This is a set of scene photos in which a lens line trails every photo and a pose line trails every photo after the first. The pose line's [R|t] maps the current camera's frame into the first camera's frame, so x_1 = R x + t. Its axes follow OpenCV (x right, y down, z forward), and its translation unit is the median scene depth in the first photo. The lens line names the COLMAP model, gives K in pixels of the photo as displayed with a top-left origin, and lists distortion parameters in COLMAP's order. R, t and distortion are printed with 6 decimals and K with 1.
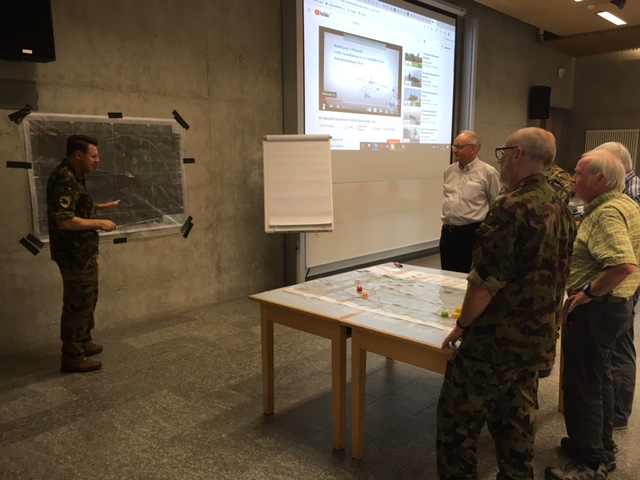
lens RADIAL K [[536.5, 0, 320.0], [0, 536.5, 240.0], [0, 0, 1]] dist [0.004404, -0.010764]
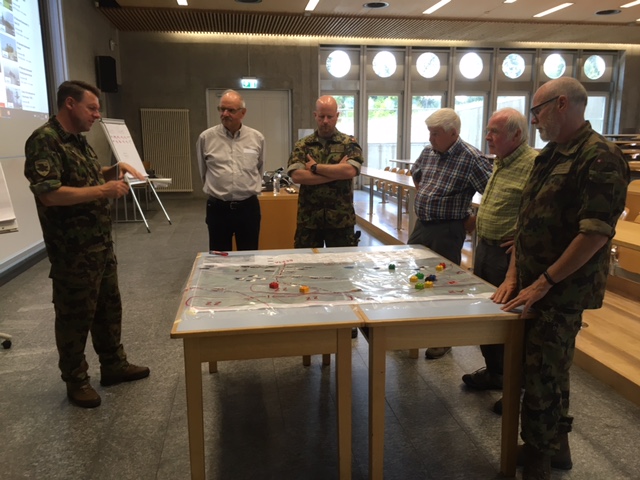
lens RADIAL K [[536.5, 0, 320.0], [0, 536.5, 240.0], [0, 0, 1]] dist [0.004404, -0.010764]
pose [[0.594451, -0.140285, 0.791801, -0.206163], [0.115982, 0.989327, 0.088207, -0.014084], [-0.795724, 0.039400, 0.604377, 0.208279]]
